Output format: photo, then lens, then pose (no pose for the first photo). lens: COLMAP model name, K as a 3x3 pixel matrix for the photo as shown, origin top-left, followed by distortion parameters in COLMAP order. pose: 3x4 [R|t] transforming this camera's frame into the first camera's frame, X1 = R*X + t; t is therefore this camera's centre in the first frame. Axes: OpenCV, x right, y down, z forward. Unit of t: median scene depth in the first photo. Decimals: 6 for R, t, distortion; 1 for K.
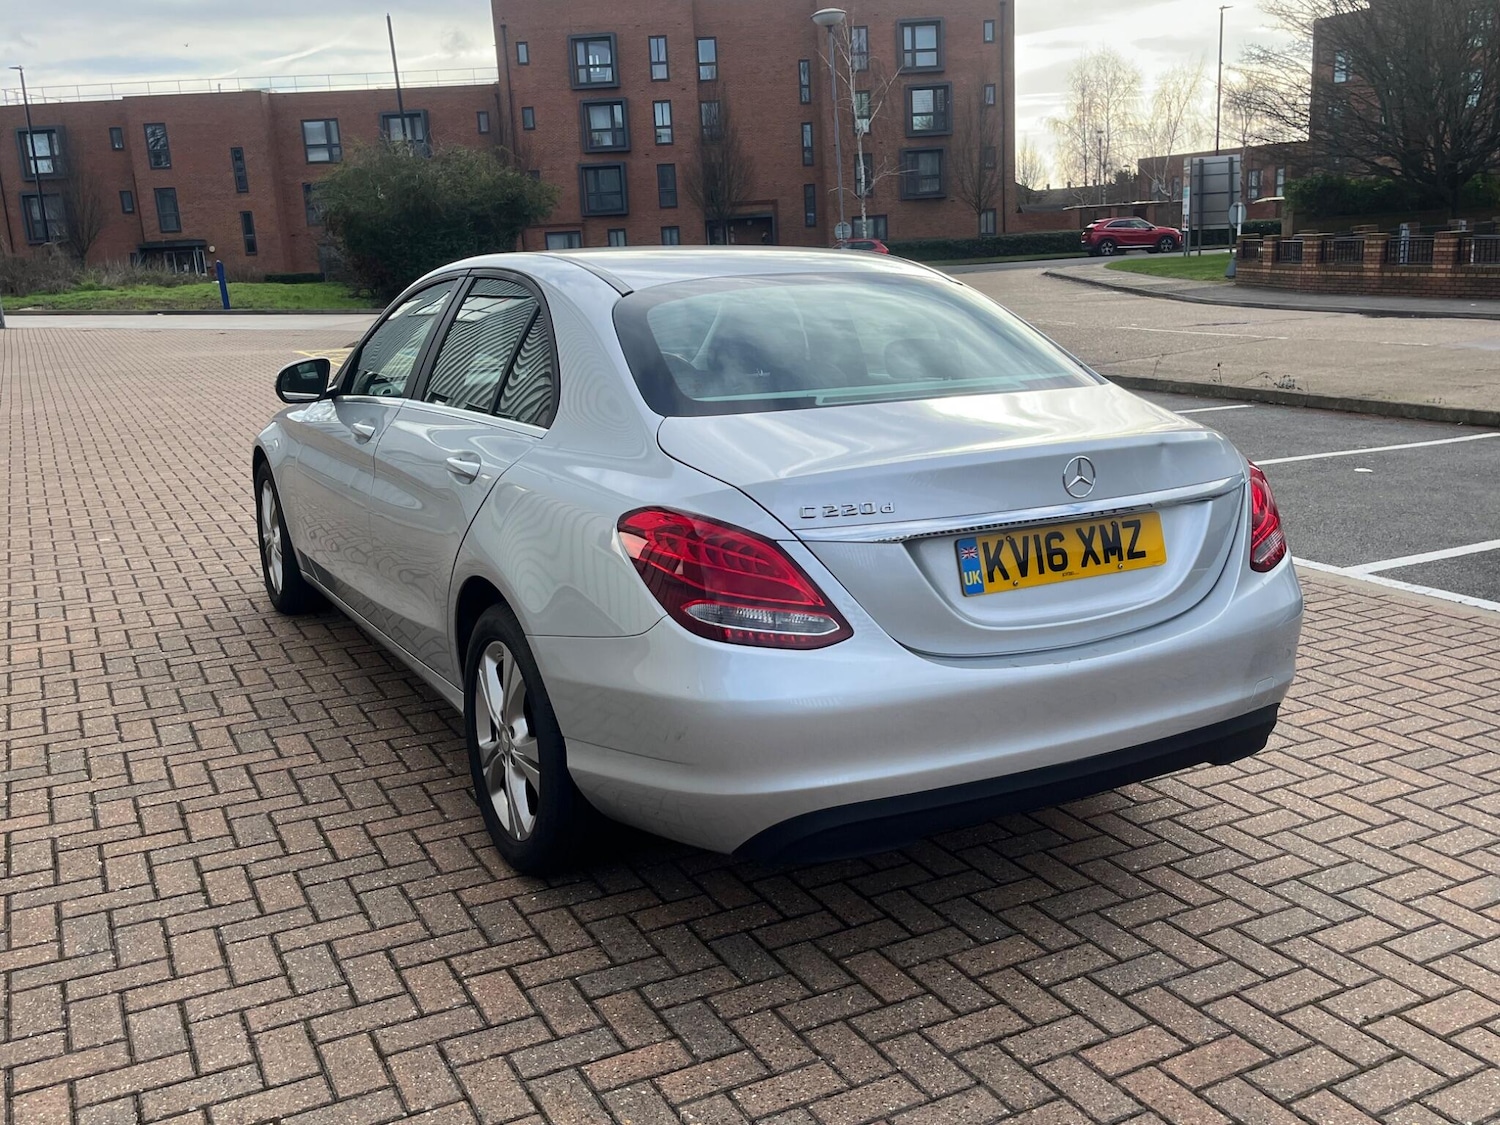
lens RADIAL K [[1369.2, 0, 766.0], [0, 1369.2, 565.5], [0, 0, 1]] dist [0.025091, -0.002382]
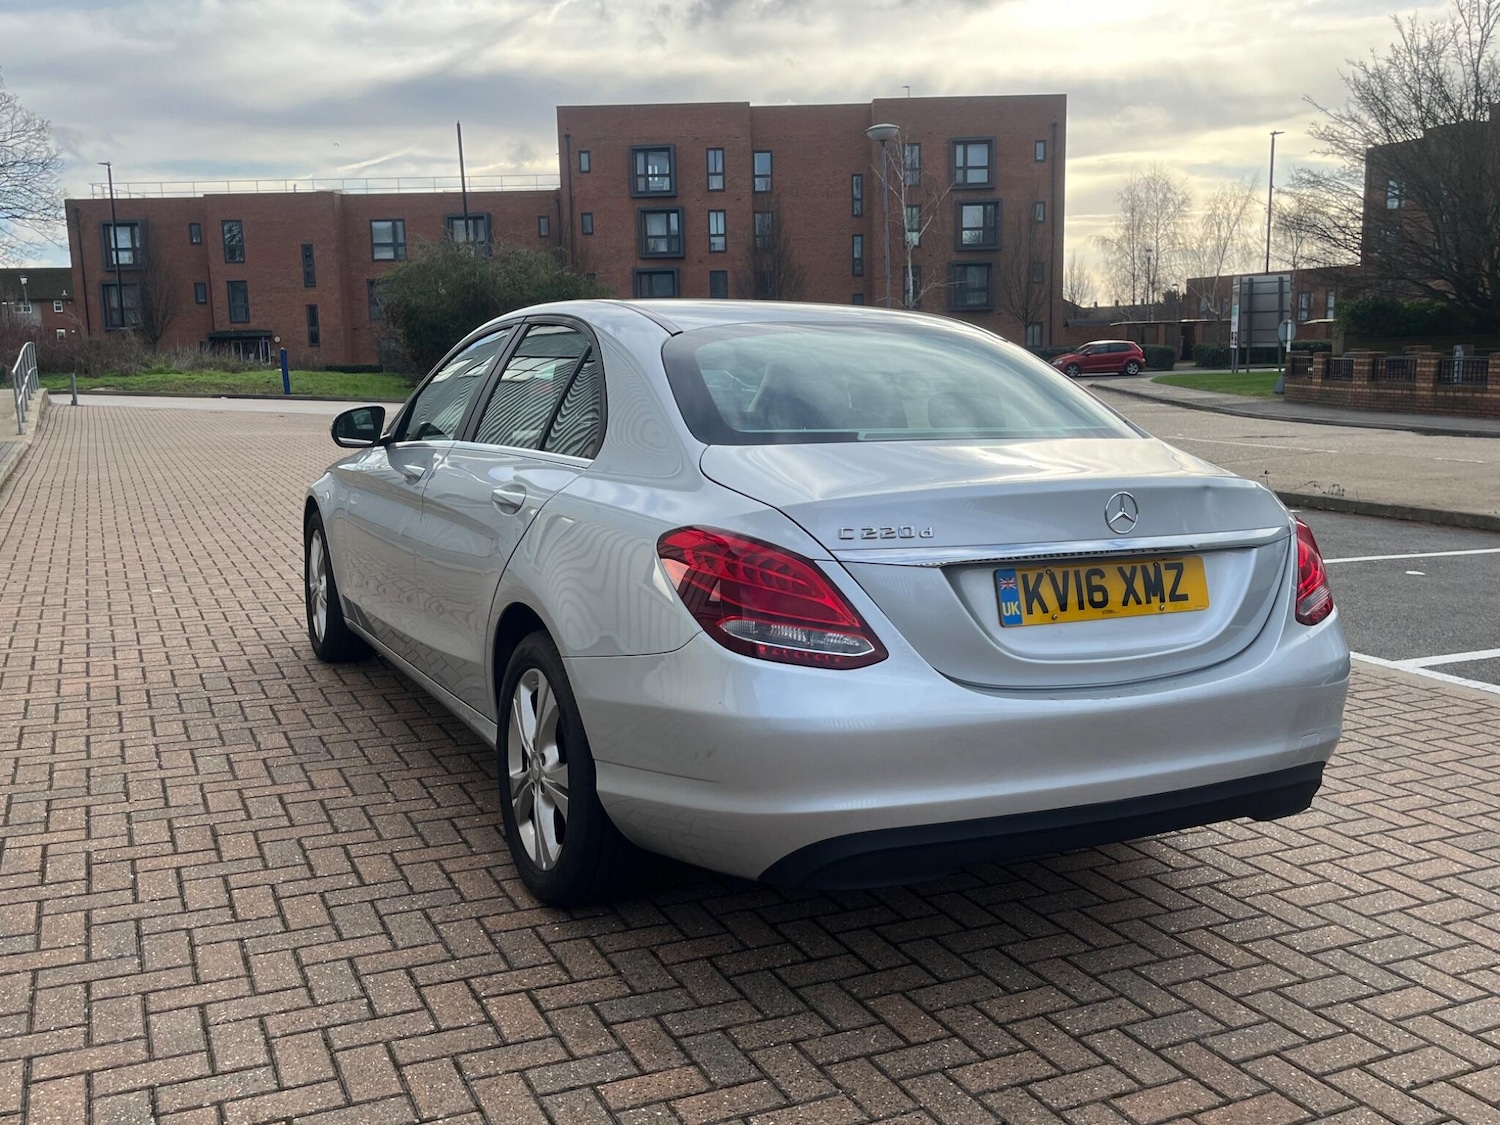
lens RADIAL K [[1369.4, 0, 740.3], [0, 1369.4, 566.4], [0, 0, 1]] dist [0.023803, 0.000375]
pose [[0.998201, 0.036546, -0.047535, 0.000156], [-0.039992, 0.996478, -0.073699, 0.009312], [0.044674, 0.075468, 0.996147, -0.000202]]
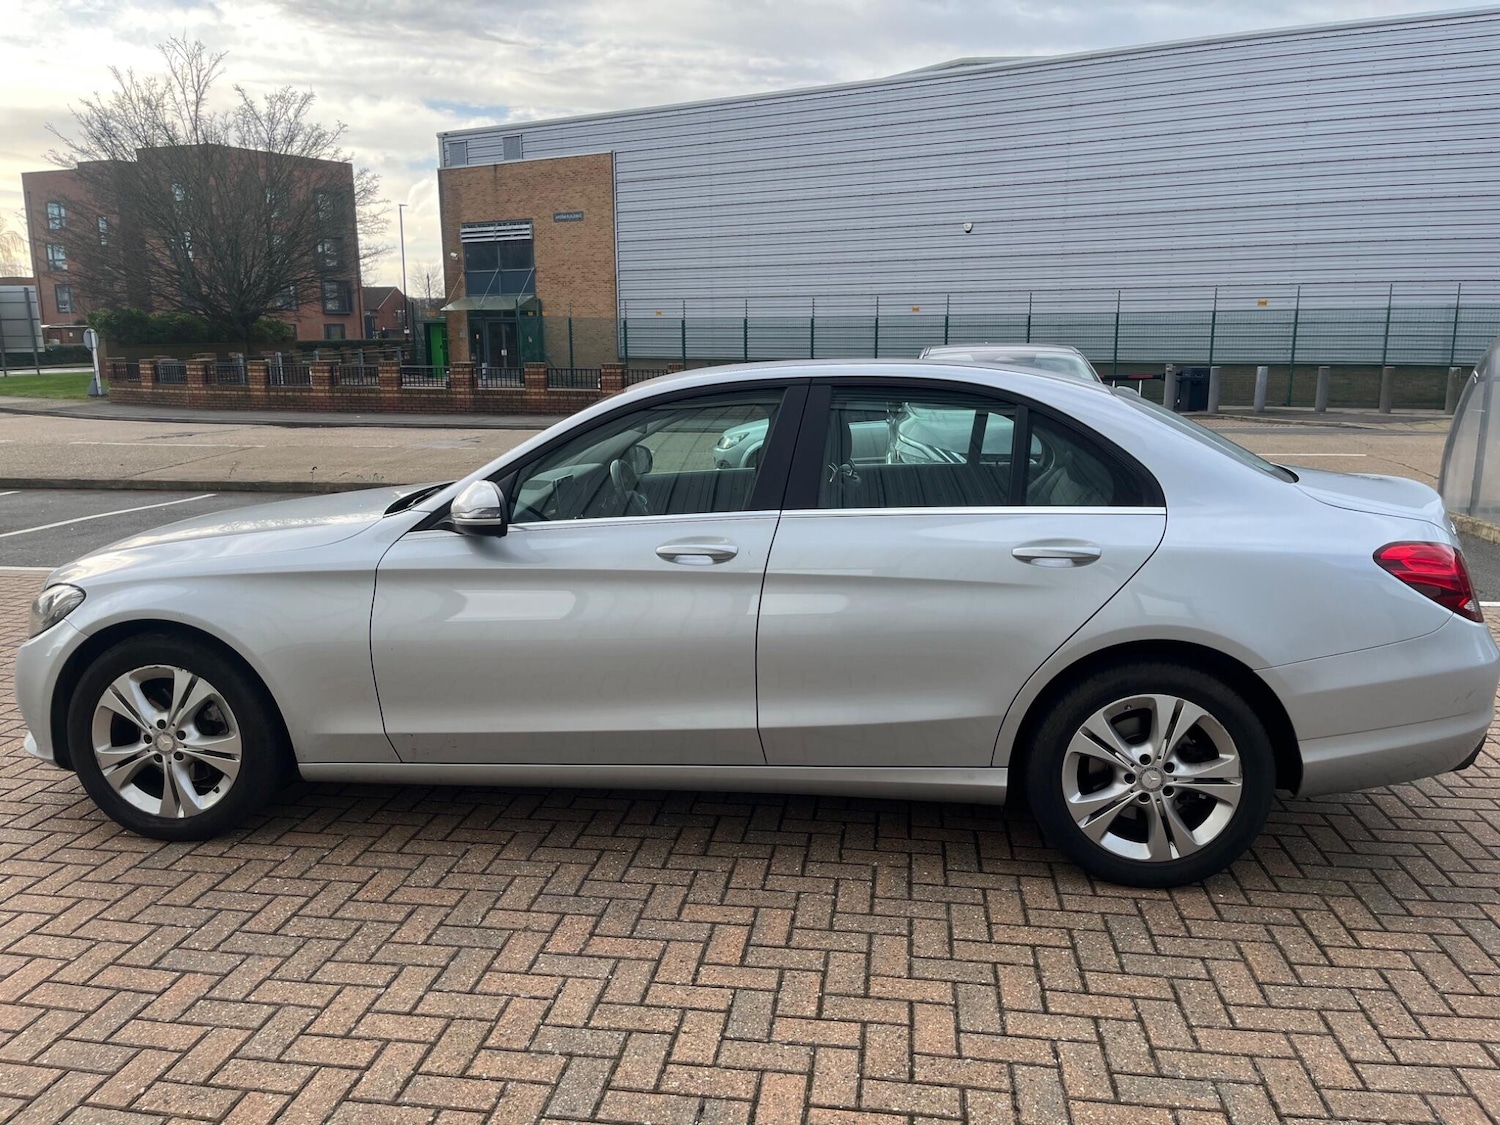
lens RADIAL K [[1132.1, 0, 747.7], [0, 1132.1, 559.3], [0, 0, 1]] dist [0.065208, -0.094299]
pose [[0.588929, -0.119272, 0.799335, -0.218776], [0.171536, 0.984963, 0.020587, -0.025455], [-0.789771, 0.124991, 0.600532, 0.129197]]
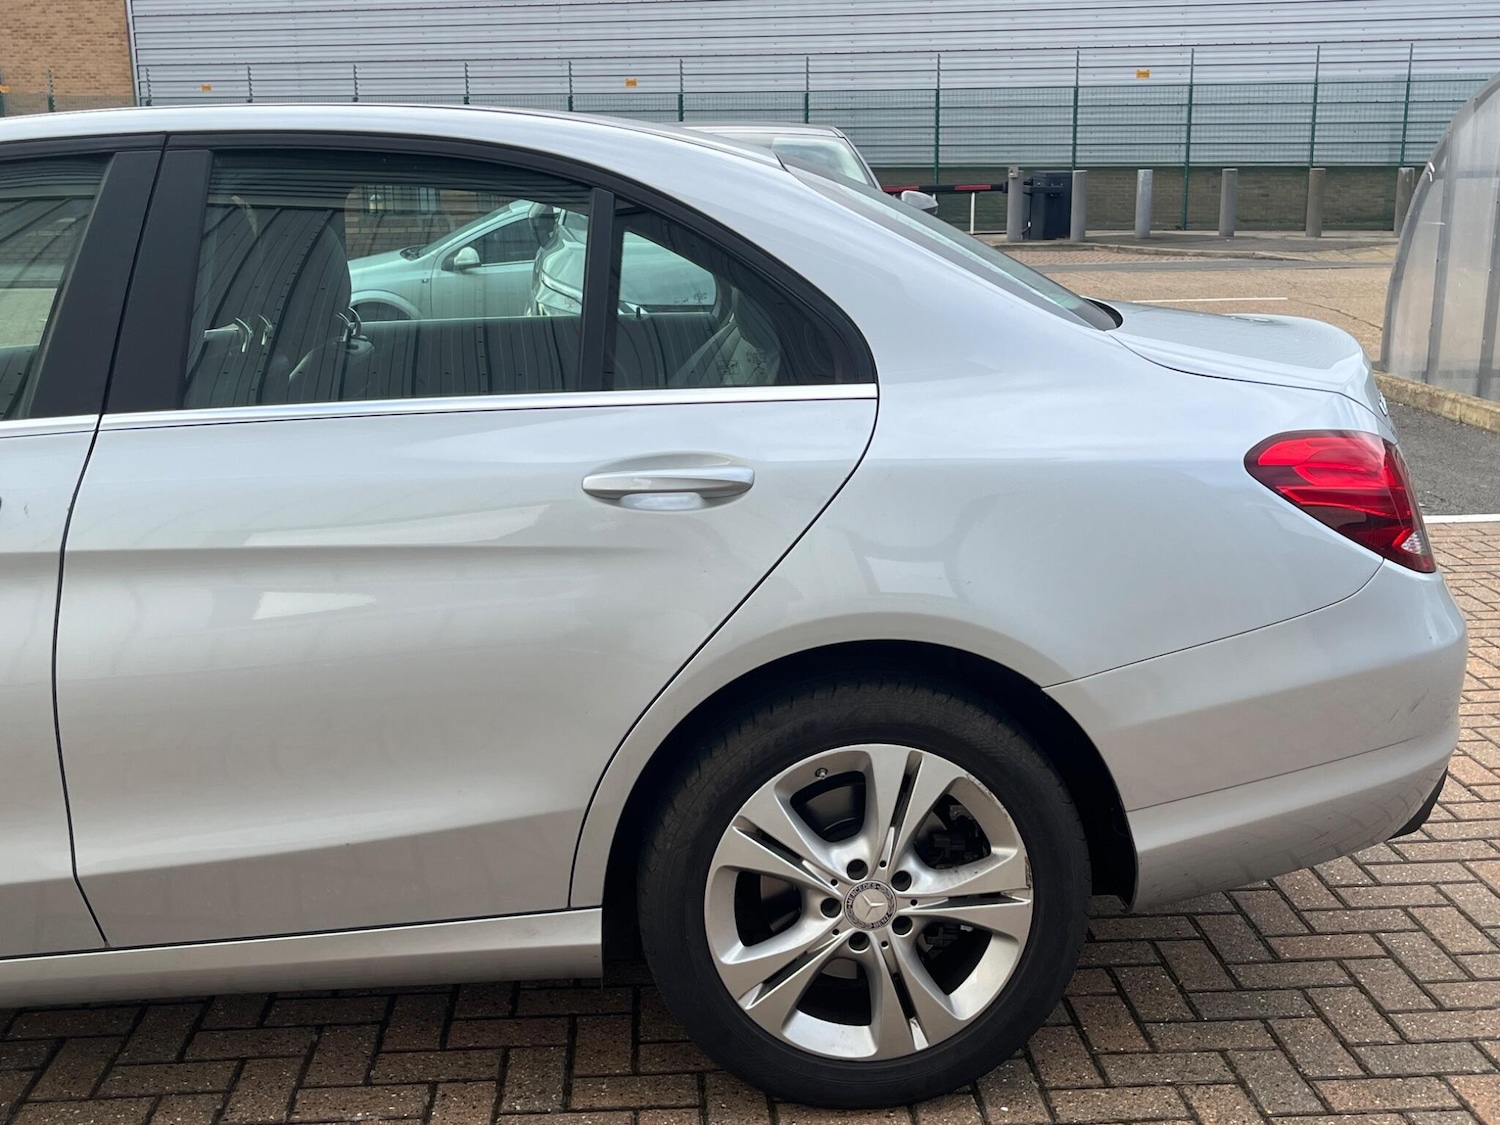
lens RADIAL K [[1754.8, 0, 769.8], [0, 1754.8, 570.2], [0, 0, 1]] dist [0.032315, -0.034848]
pose [[0.410239, -0.186333, 0.892740, -0.167476], [0.207449, 0.972309, 0.107612, -0.020722], [-0.888070, 0.141051, 0.437534, 0.131490]]
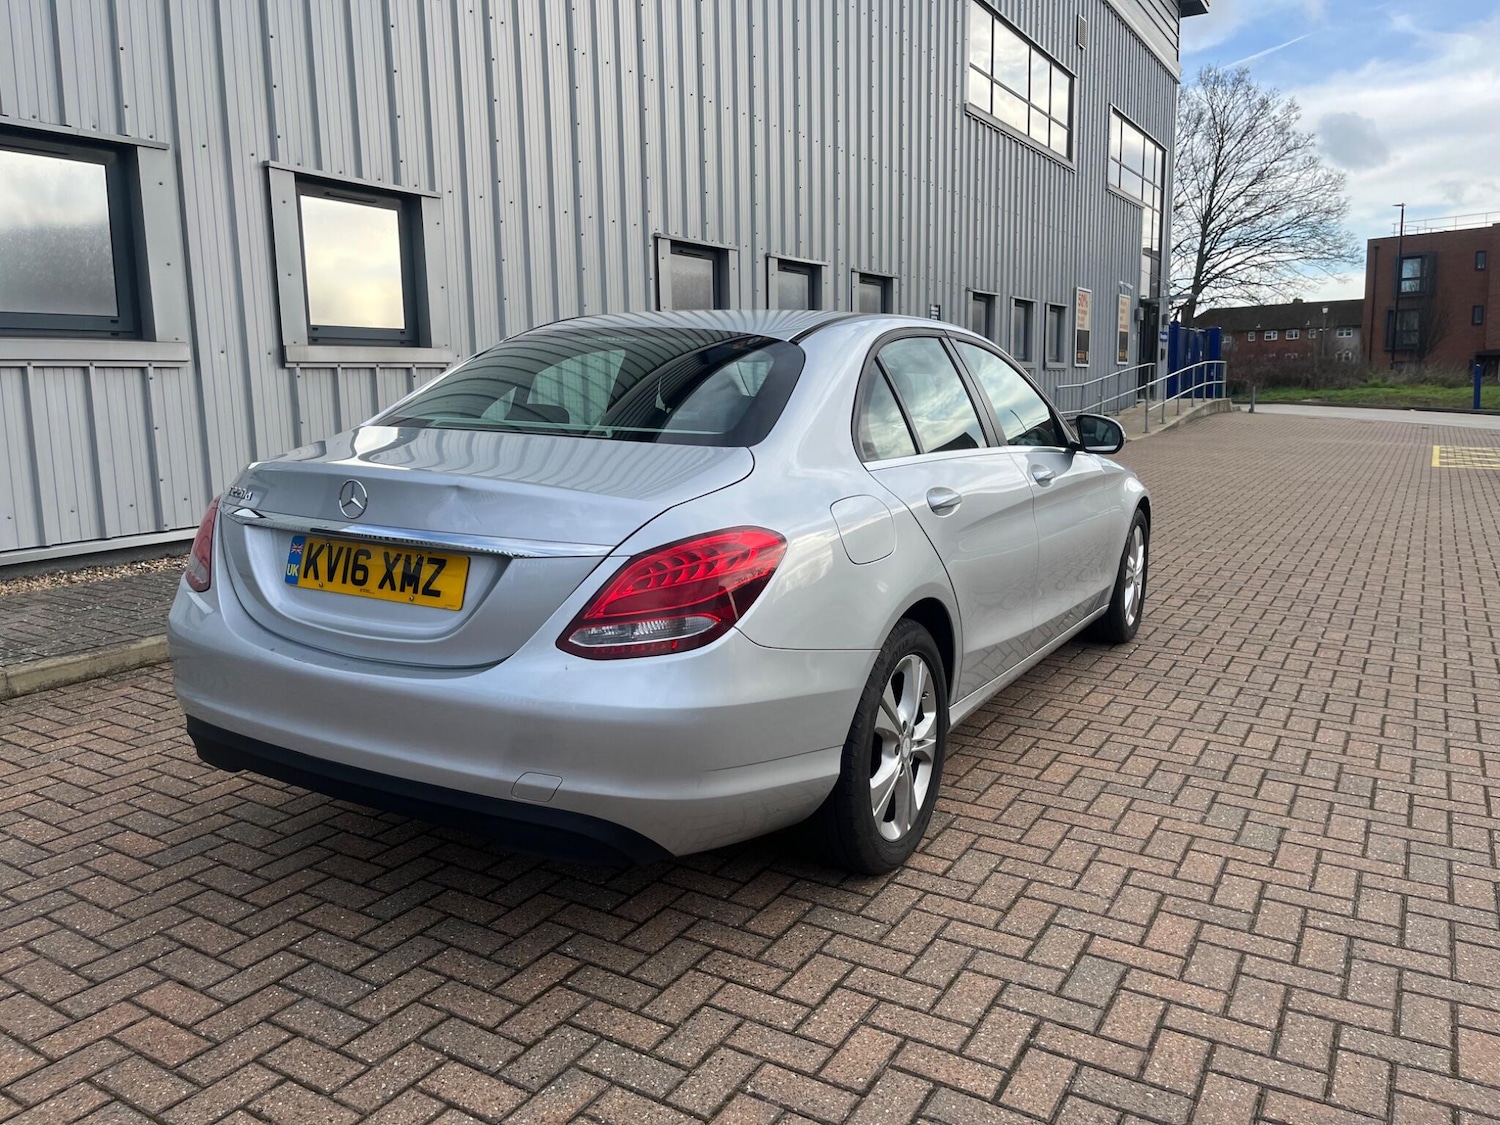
lens RADIAL K [[1132.5, 0, 754.6], [0, 1132.5, 551.4], [0, 0, 1]] dist [0.062356, -0.090694]
pose [[0.524424, 0.162498, -0.835807, 0.182483], [-0.209544, 0.976060, 0.058289, -0.022729], [0.825270, 0.144570, 0.545920, 0.124043]]
